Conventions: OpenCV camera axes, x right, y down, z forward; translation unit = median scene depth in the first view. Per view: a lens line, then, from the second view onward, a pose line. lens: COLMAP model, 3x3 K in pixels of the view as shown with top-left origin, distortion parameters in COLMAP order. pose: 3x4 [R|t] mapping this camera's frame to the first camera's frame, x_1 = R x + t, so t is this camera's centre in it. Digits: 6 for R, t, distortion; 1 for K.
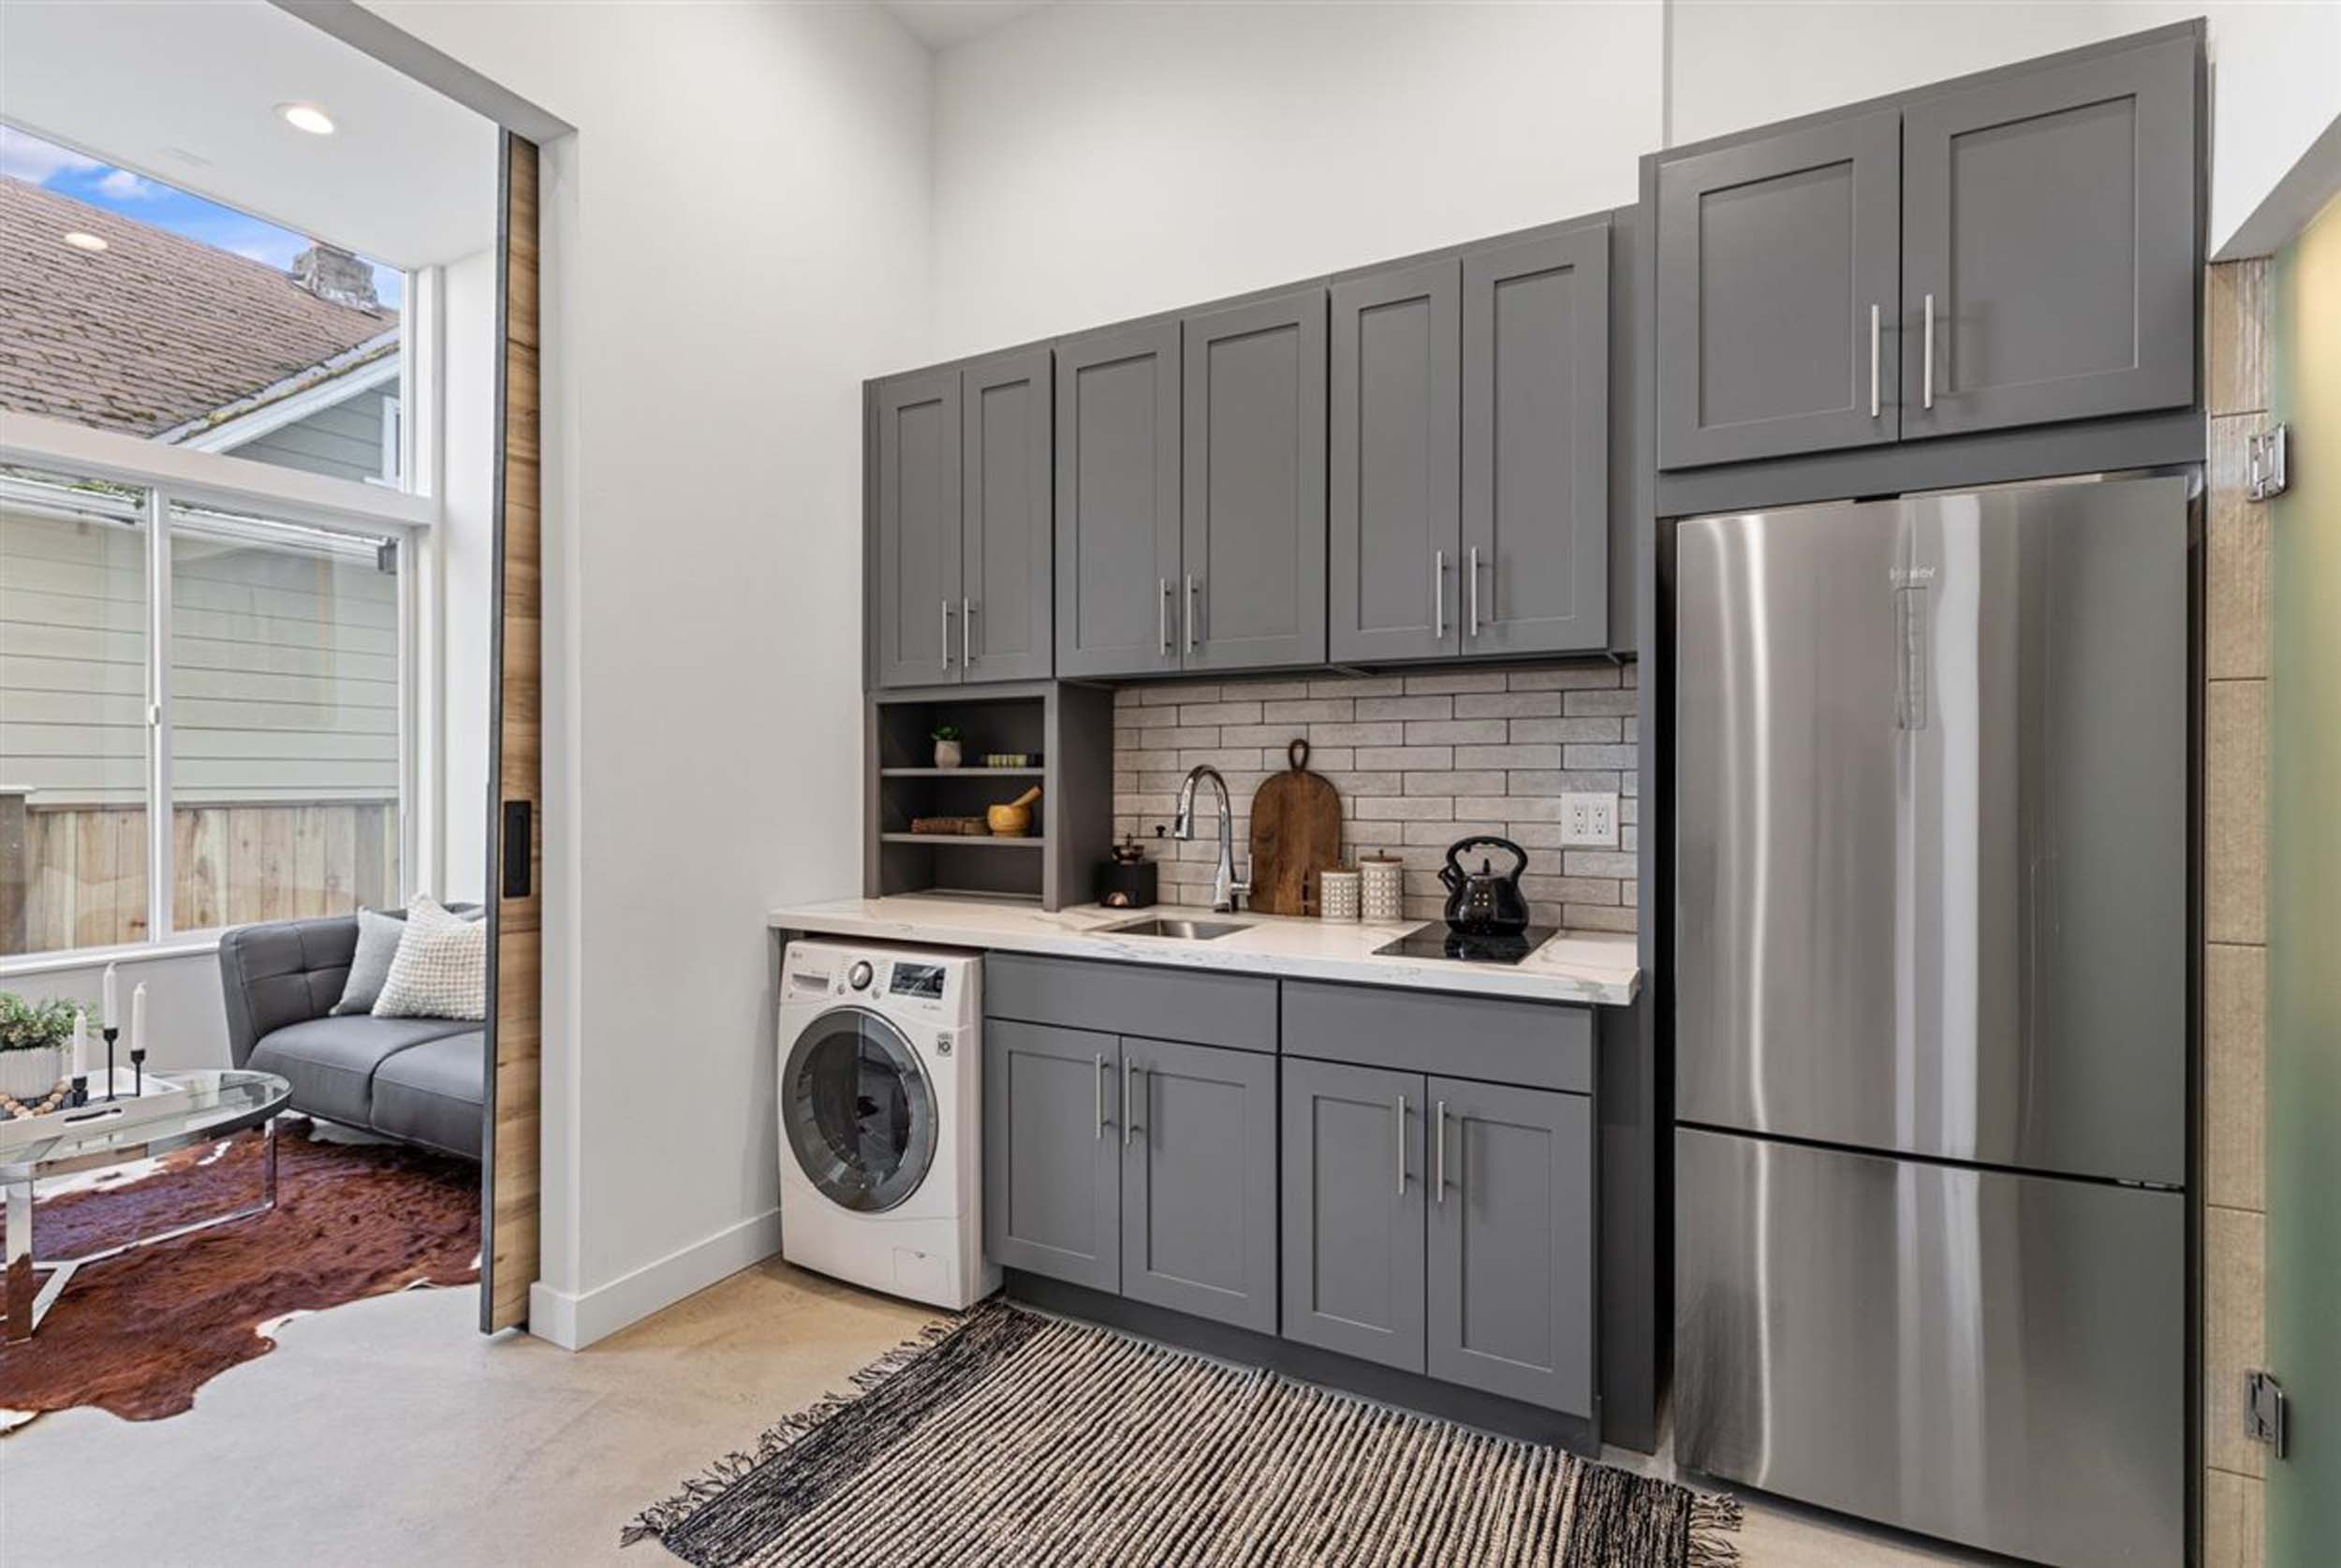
lens RADIAL K [[1095.5, 0, 1173.8], [0, 1095.5, 777.7], [0, 0, 1]] dist [0.002728, -0.000406]
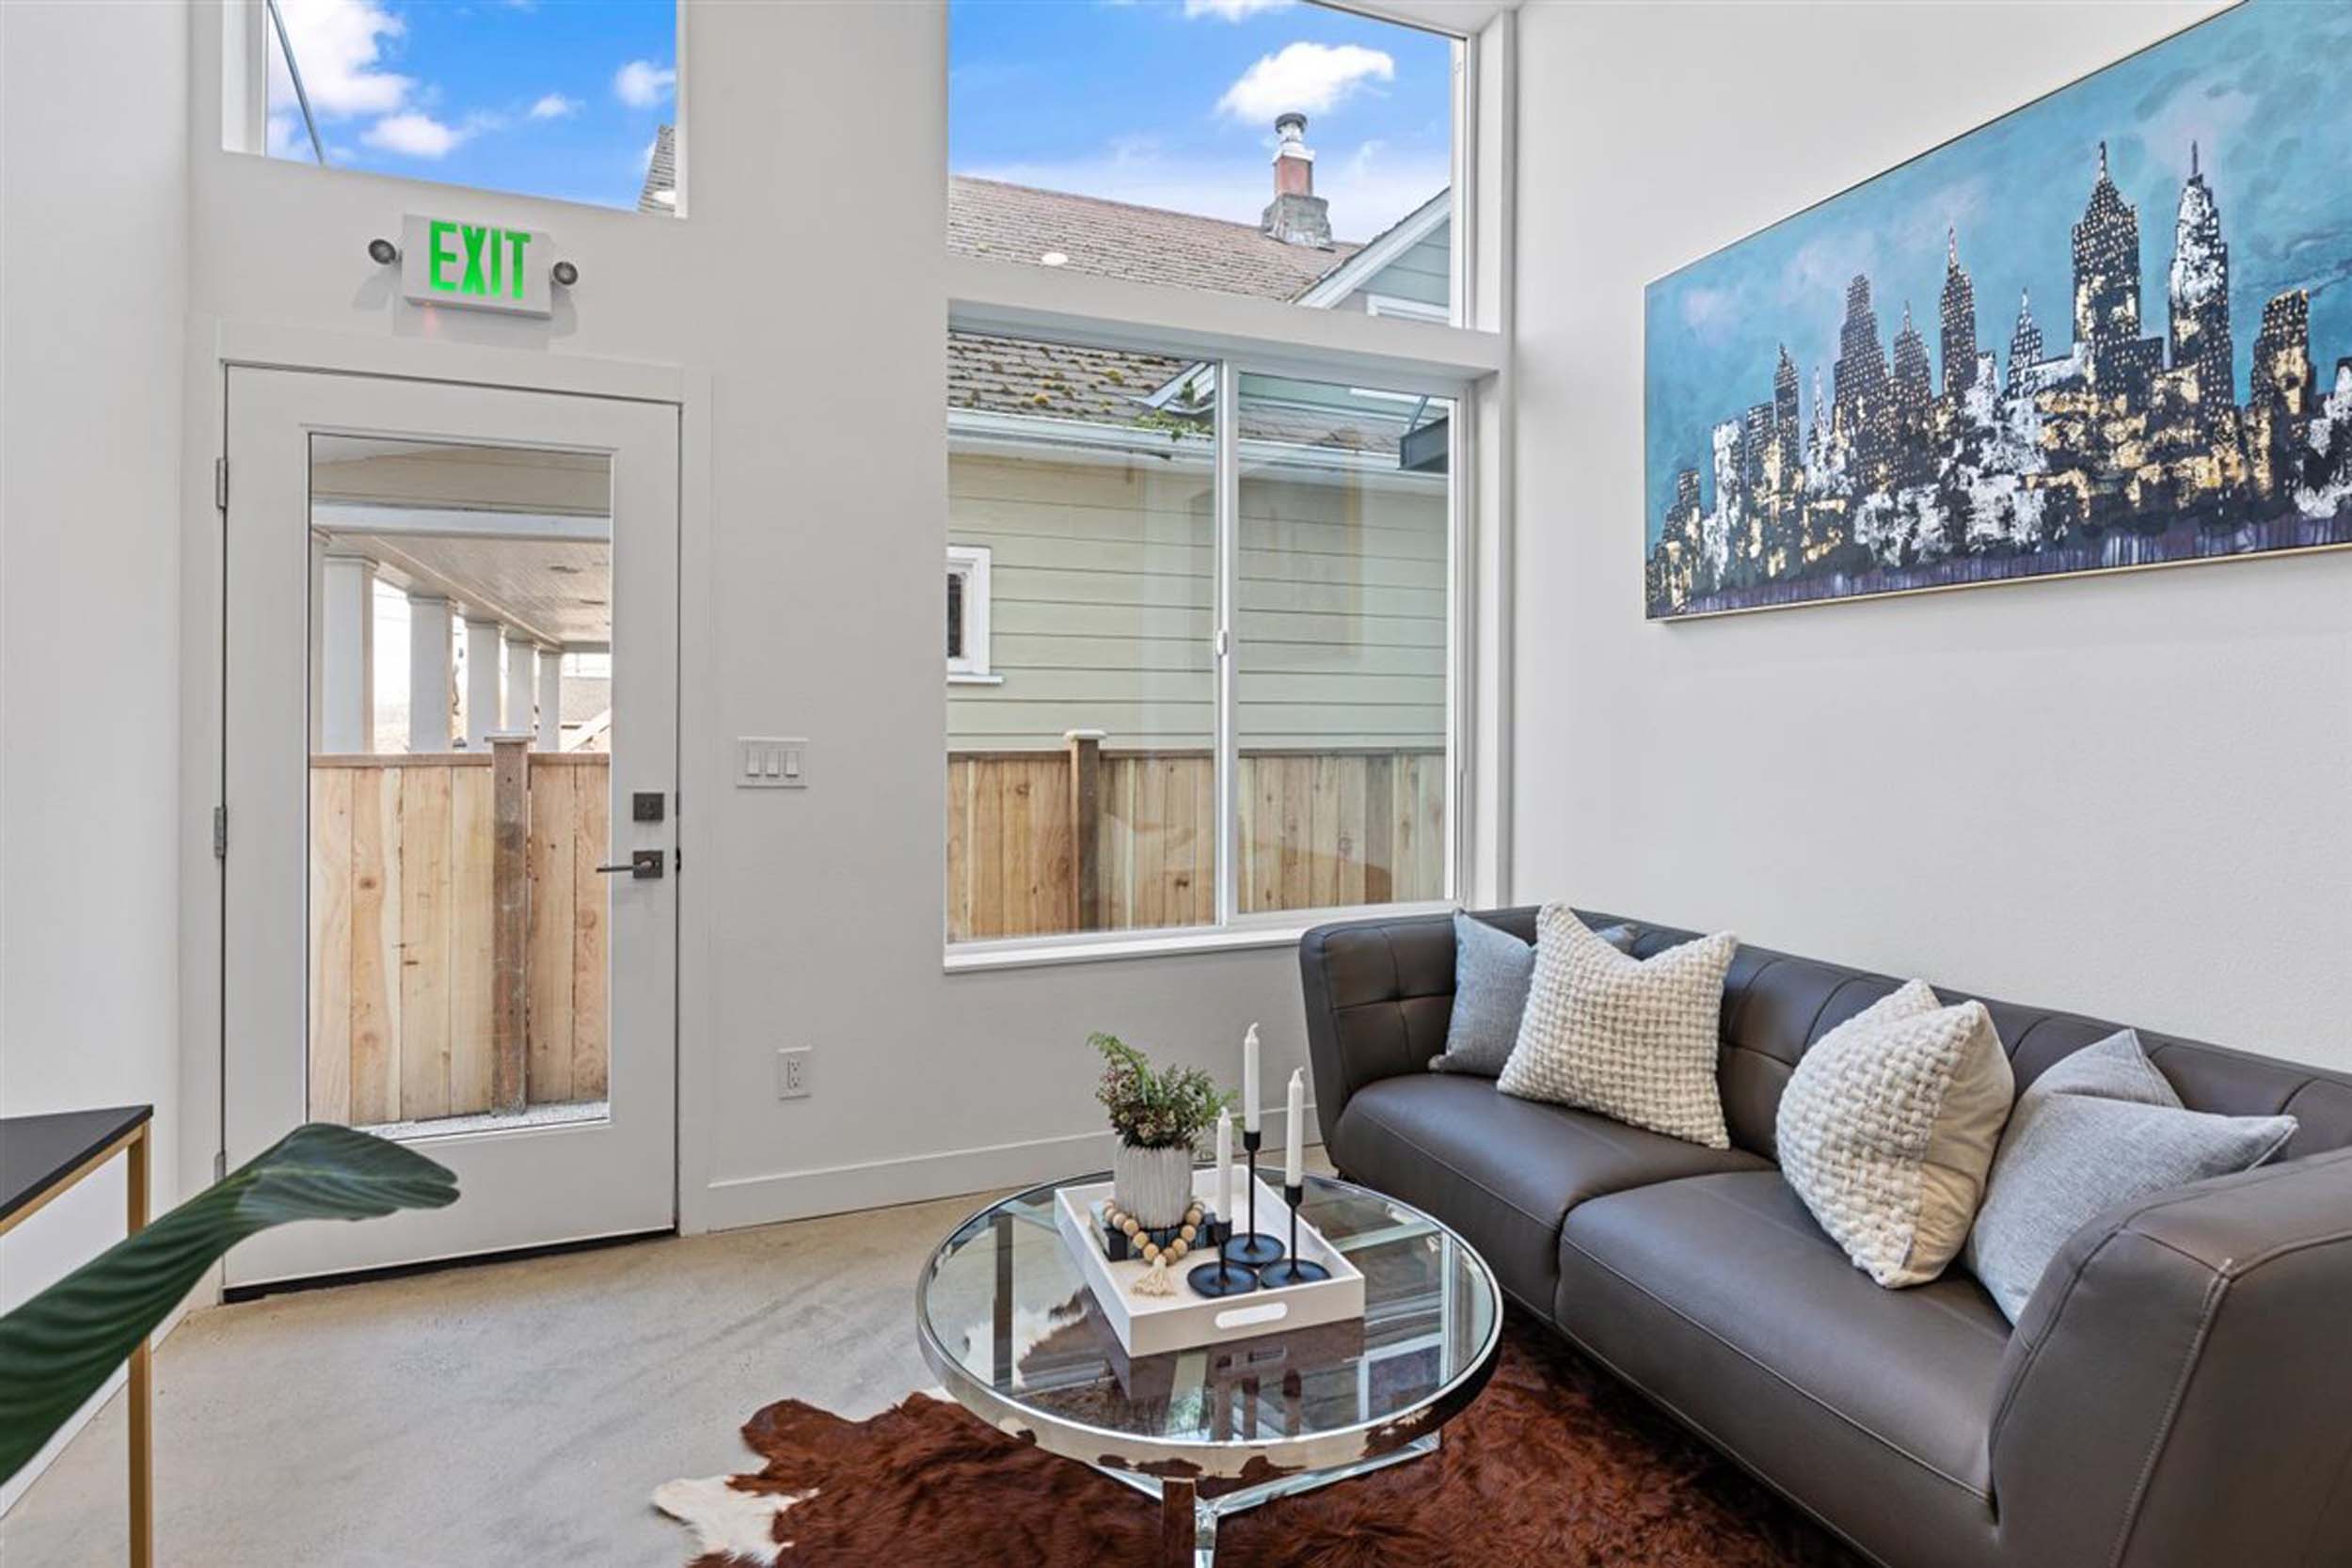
lens RADIAL K [[1150.8, 0, 1177.3], [0, 1150.8, 725.7], [0, 0, 1]] dist [-0.000997, -0.000480]
pose [[0.759571, 0.002396, -0.650421, -0.638856], [-0.003640, 0.999993, -0.000568, 0.006697], [0.650415, 0.002799, 0.759574, 0.534220]]
